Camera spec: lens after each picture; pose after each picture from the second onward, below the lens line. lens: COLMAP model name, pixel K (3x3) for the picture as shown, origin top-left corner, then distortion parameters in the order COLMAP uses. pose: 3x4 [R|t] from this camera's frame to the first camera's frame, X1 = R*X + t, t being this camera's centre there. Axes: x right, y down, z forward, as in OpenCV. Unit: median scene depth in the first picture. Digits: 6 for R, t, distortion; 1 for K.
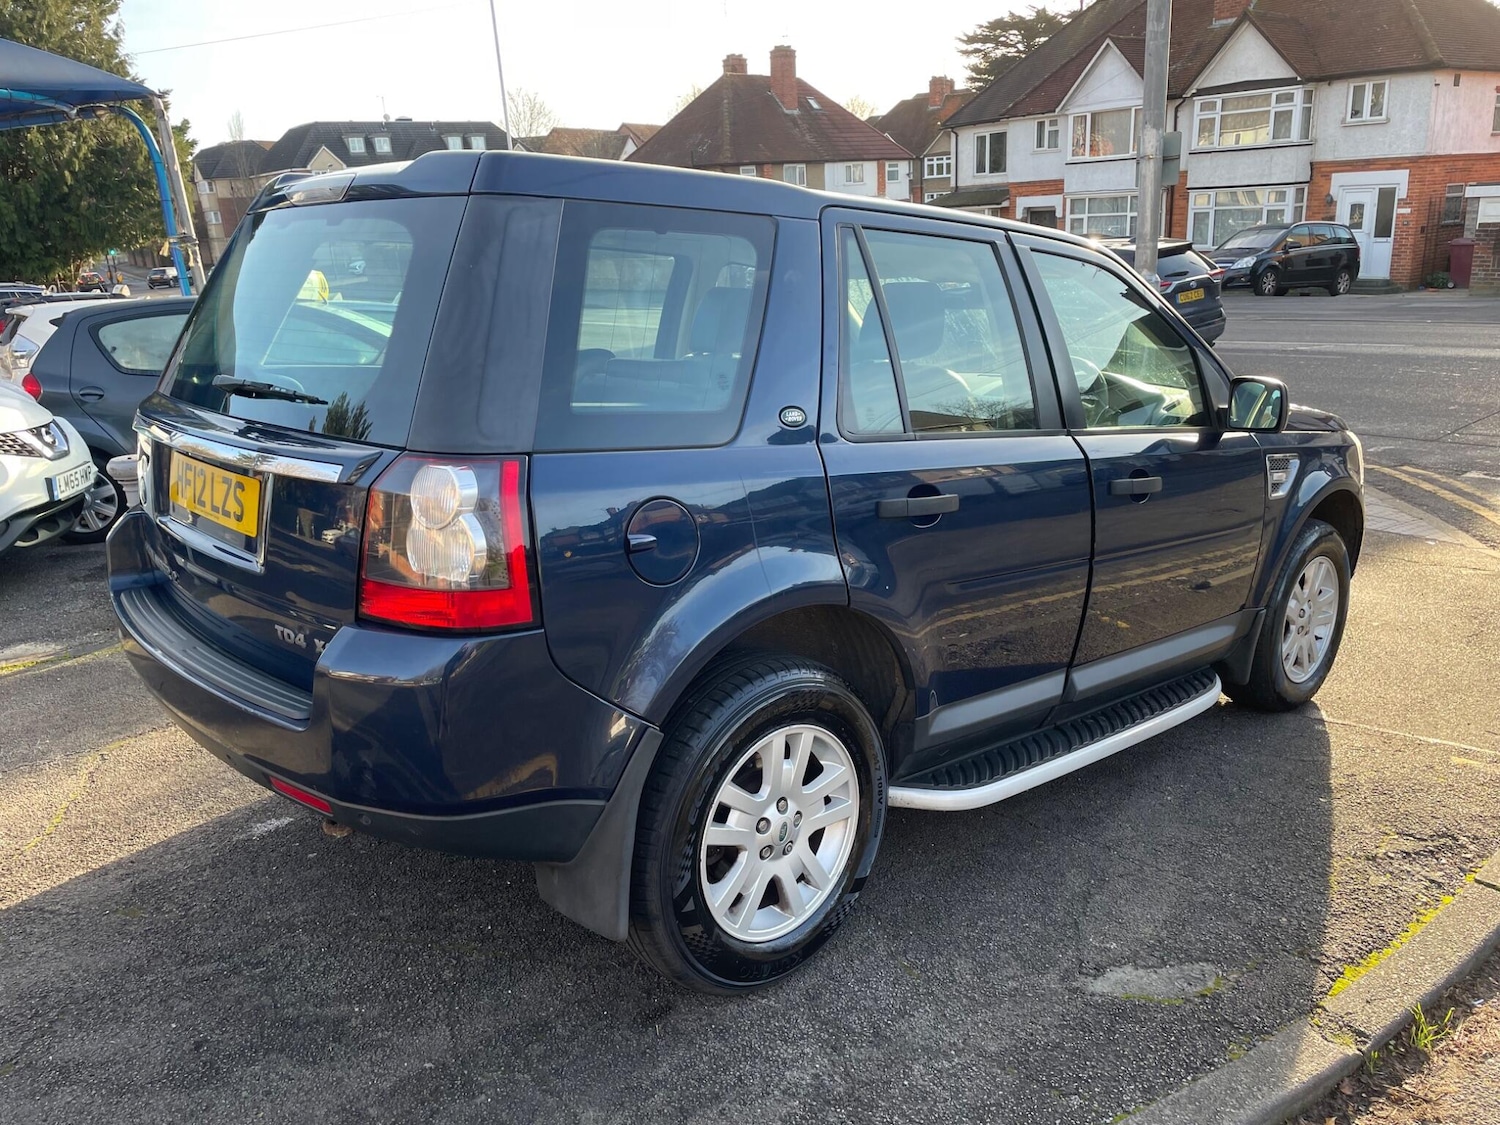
lens RADIAL K [[1132.2, 0, 767.5], [0, 1132.2, 571.3], [0, 0, 1]] dist [0.084159, -0.103955]
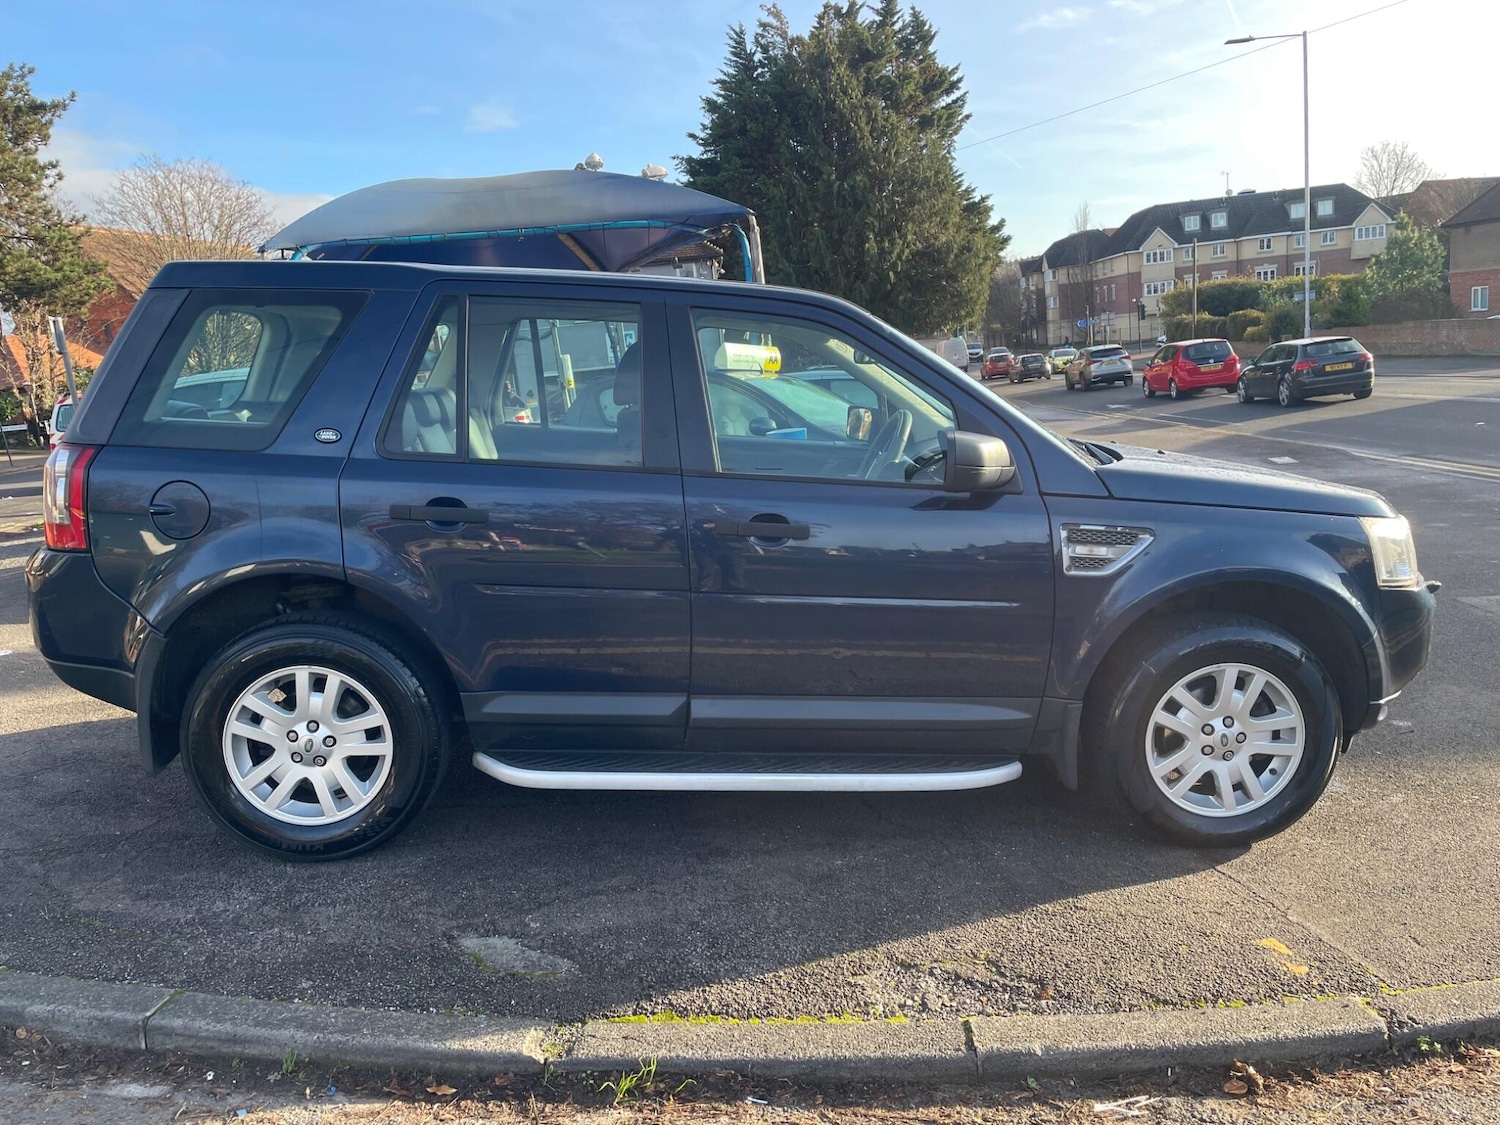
lens RADIAL K [[1132.2, 0, 756.5], [0, 1132.2, 573.1], [0, 0, 1]] dist [0.084159, -0.103955]
pose [[0.759742, 0.103192, -0.641985, 1.024382], [-0.142004, 0.989826, -0.008948, -0.028391], [0.634529, 0.097963, 0.766665, 0.228835]]
